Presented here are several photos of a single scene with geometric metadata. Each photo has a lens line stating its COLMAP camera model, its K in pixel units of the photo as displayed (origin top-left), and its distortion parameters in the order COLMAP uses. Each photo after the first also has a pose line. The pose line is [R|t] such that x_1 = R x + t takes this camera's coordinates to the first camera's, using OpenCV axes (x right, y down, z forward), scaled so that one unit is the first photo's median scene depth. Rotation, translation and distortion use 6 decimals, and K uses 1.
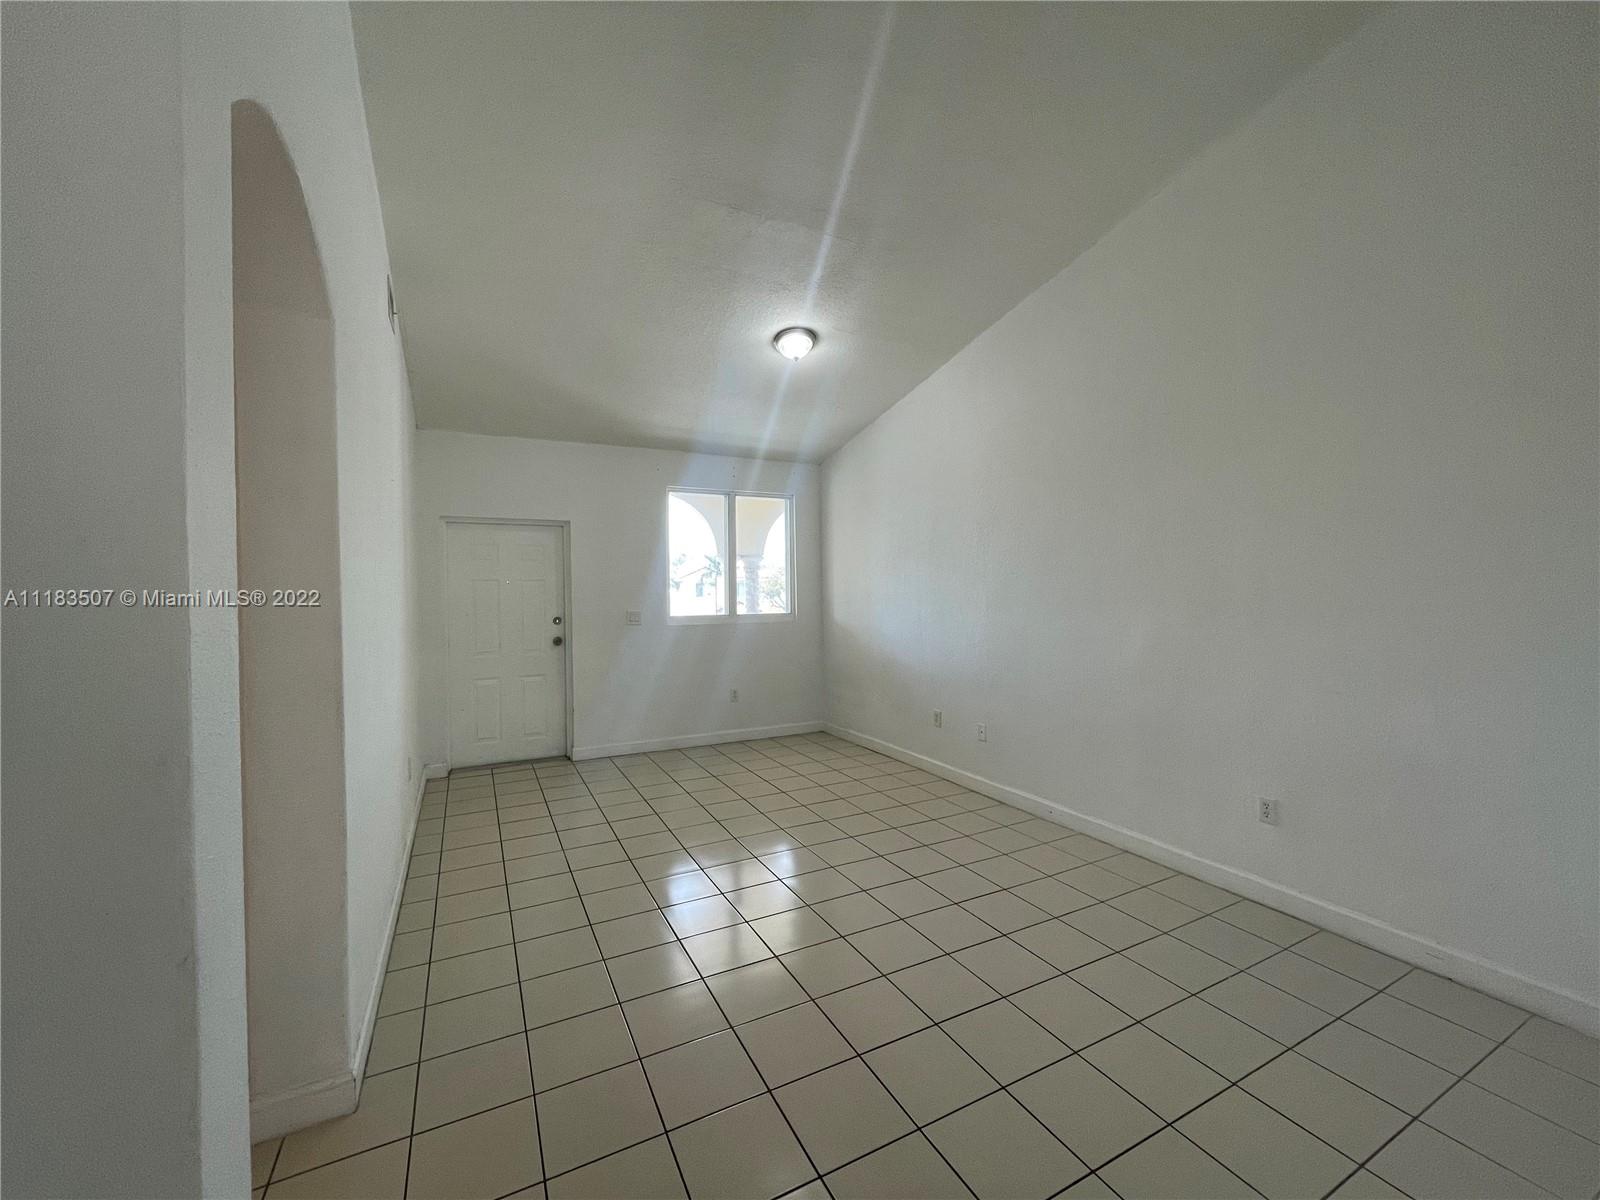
lens RADIAL K [[644.5, 0, 801.8], [0, 644.5, 600.8], [0, 0, 1]] dist [-0.002982, -0.000399]
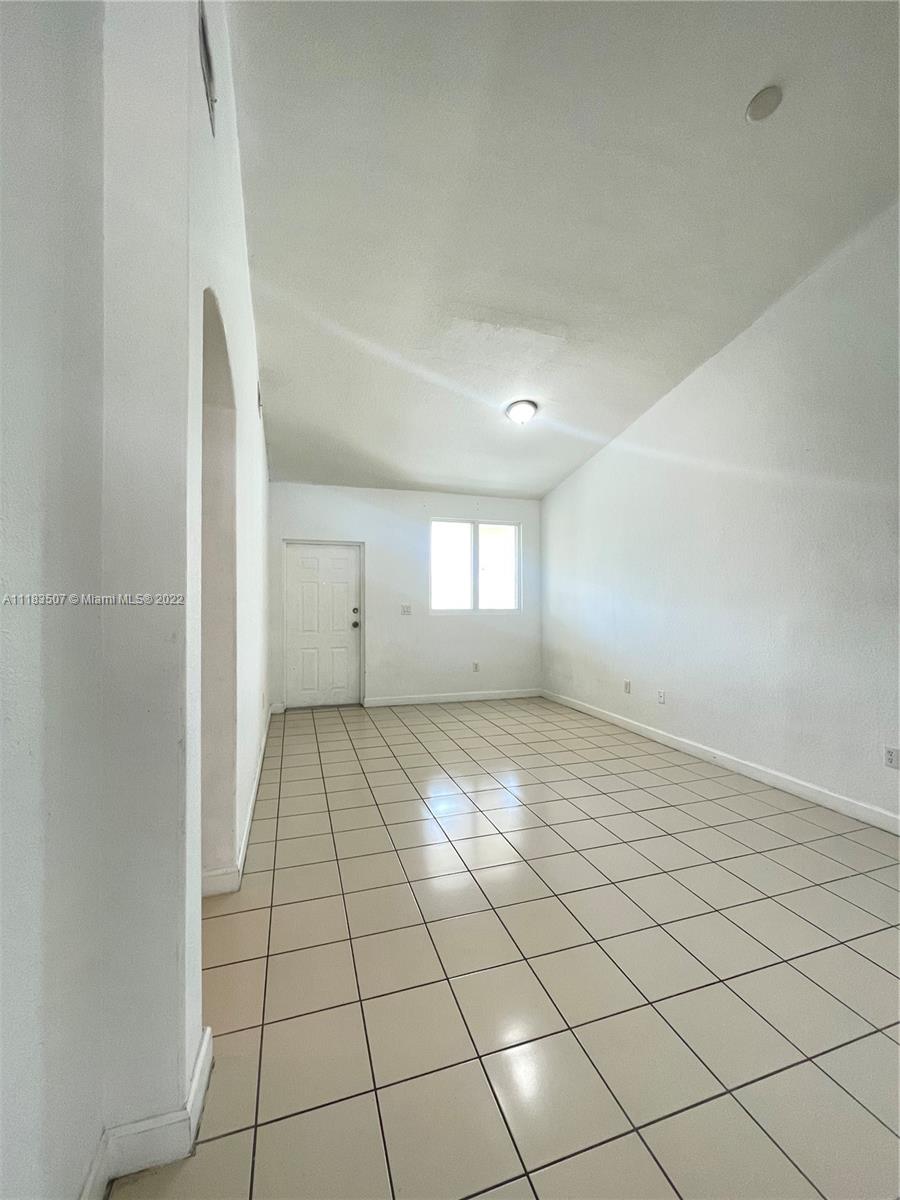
lens RADIAL K [[483.4, 0, 449.4], [0, 483.4, 601.8], [0, 0, 1]] dist [-0.002982, -0.000399]
pose [[0.986501, 0.010748, -0.163399, 0.009113], [-0.013164, 0.999819, -0.013714, 0.025770], [0.163223, 0.015680, 0.986465, -0.048577]]
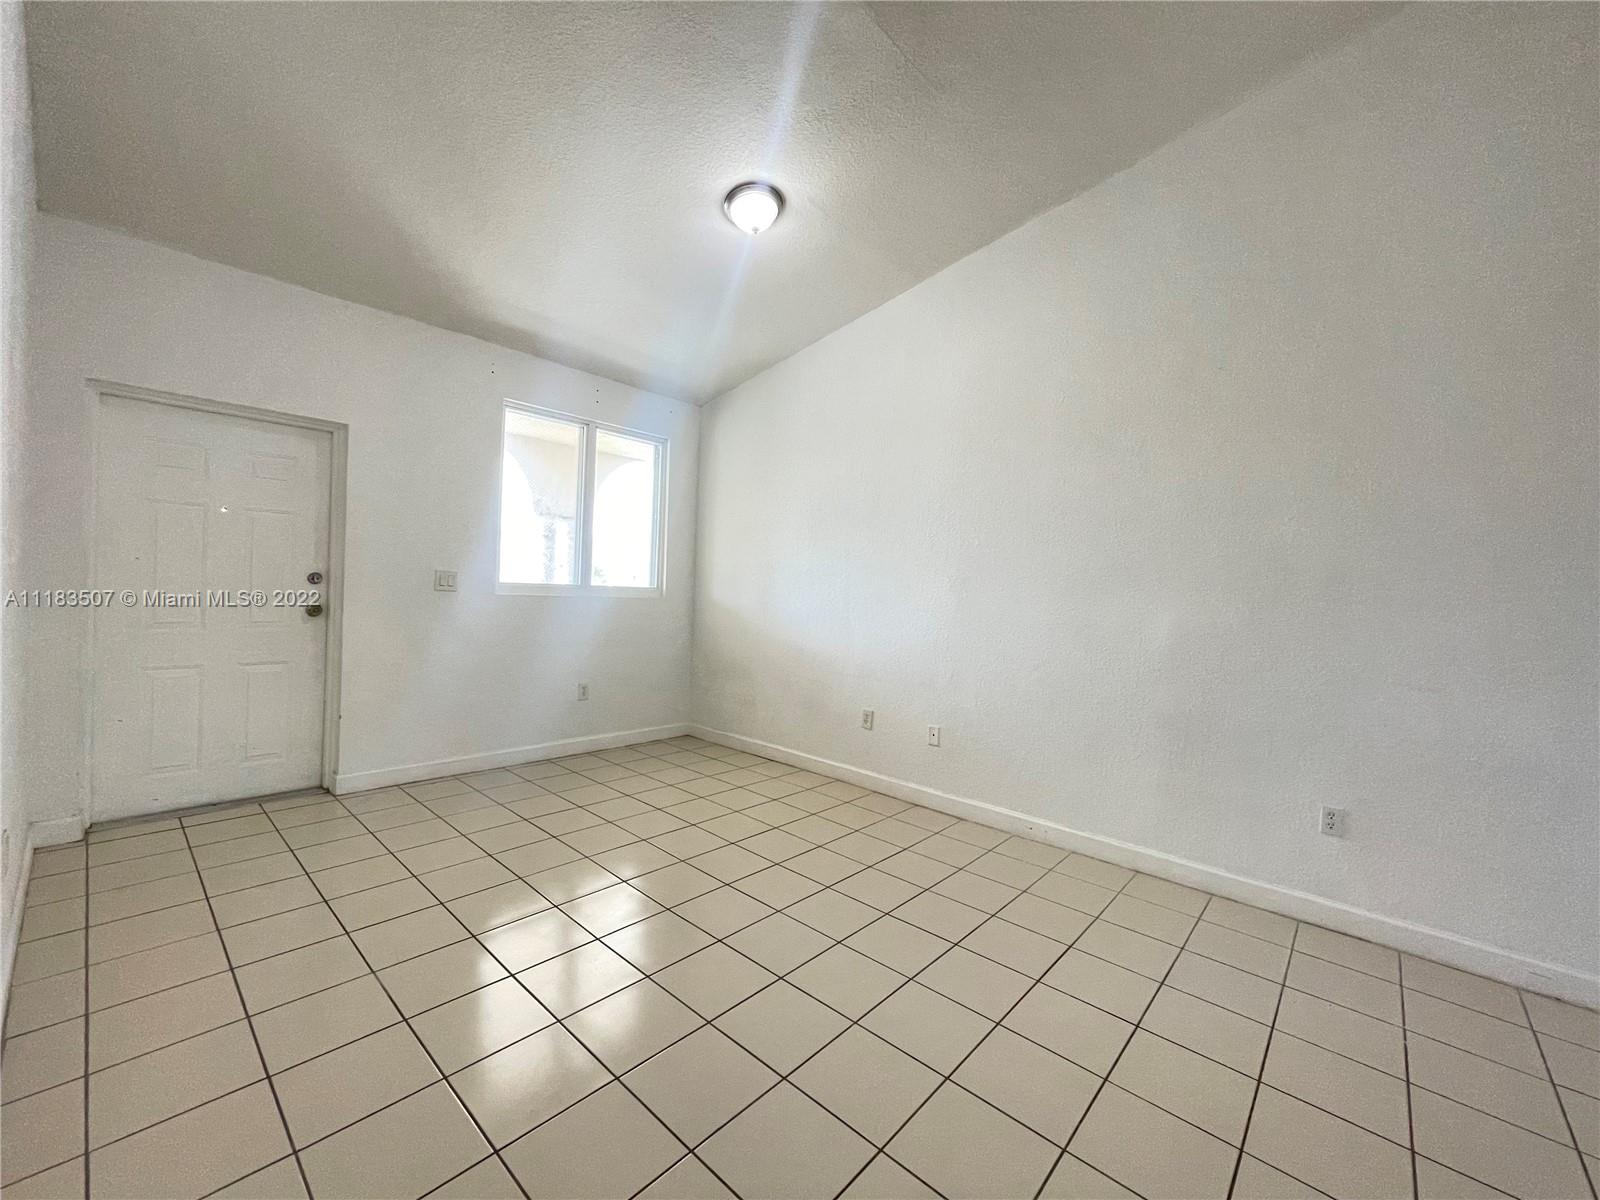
lens RADIAL K [[646.0, 0, 801.5], [0, 646.0, 599.9], [0, 0, 1]] dist [-0.002601, 0.000532]
pose [[0.934662, 0.043660, 0.352847, -0.167863], [-0.047298, 0.998879, 0.001691, 0.031145], [-0.352378, -0.018270, 0.935680, 0.248410]]
